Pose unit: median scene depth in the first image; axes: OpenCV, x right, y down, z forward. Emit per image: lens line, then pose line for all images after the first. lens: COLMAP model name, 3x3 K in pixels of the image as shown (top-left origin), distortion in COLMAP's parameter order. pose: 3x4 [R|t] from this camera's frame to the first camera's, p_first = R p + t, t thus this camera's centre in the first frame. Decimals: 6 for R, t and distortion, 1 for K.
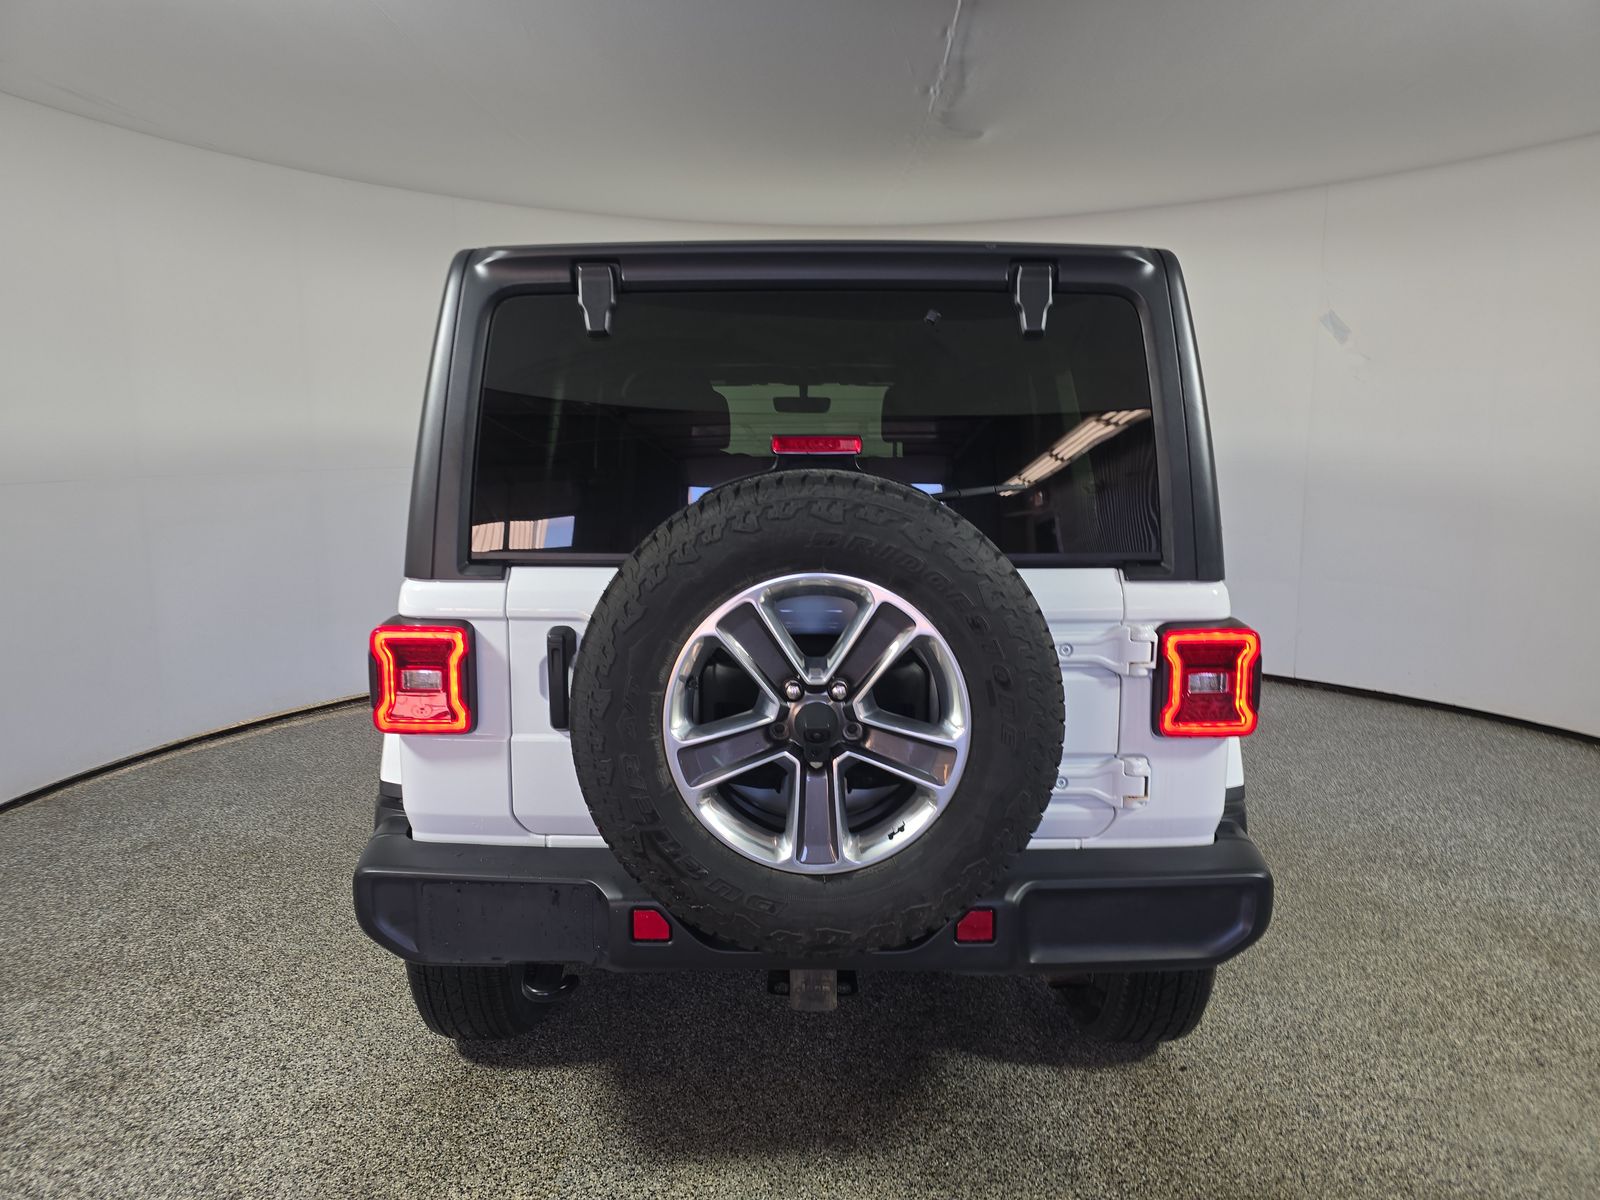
lens RADIAL K [[1100.0, 0, 801.7], [0, 1100.0, 597.2], [0, 0, 1]] dist [0.007878, 0.002136]
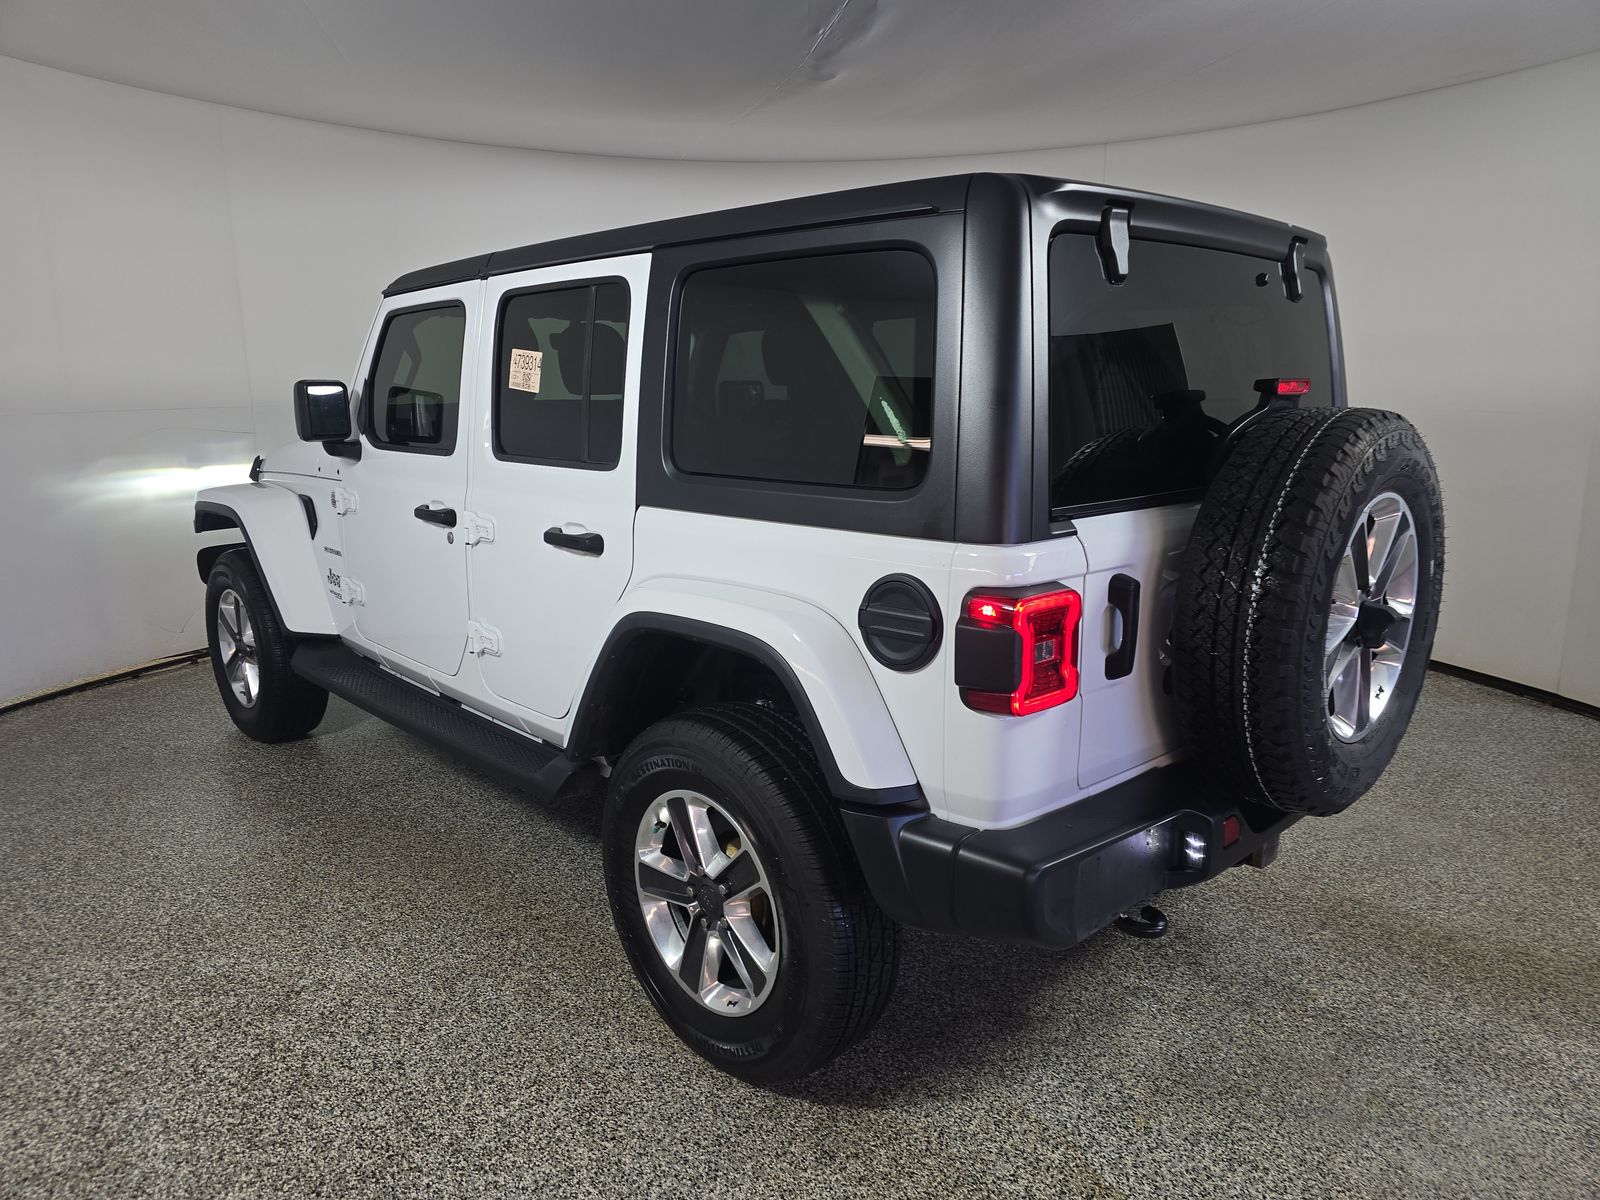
lens RADIAL K [[1100.0, 0, 794.0], [0, 1100.0, 592.3], [0, 0, 1]] dist [0.007878, 0.002136]
pose [[0.715130, -0.140375, 0.684751, -0.761630], [0.107838, 0.990055, 0.090340, -0.051069], [-0.690623, 0.009237, 0.723156, 0.328432]]
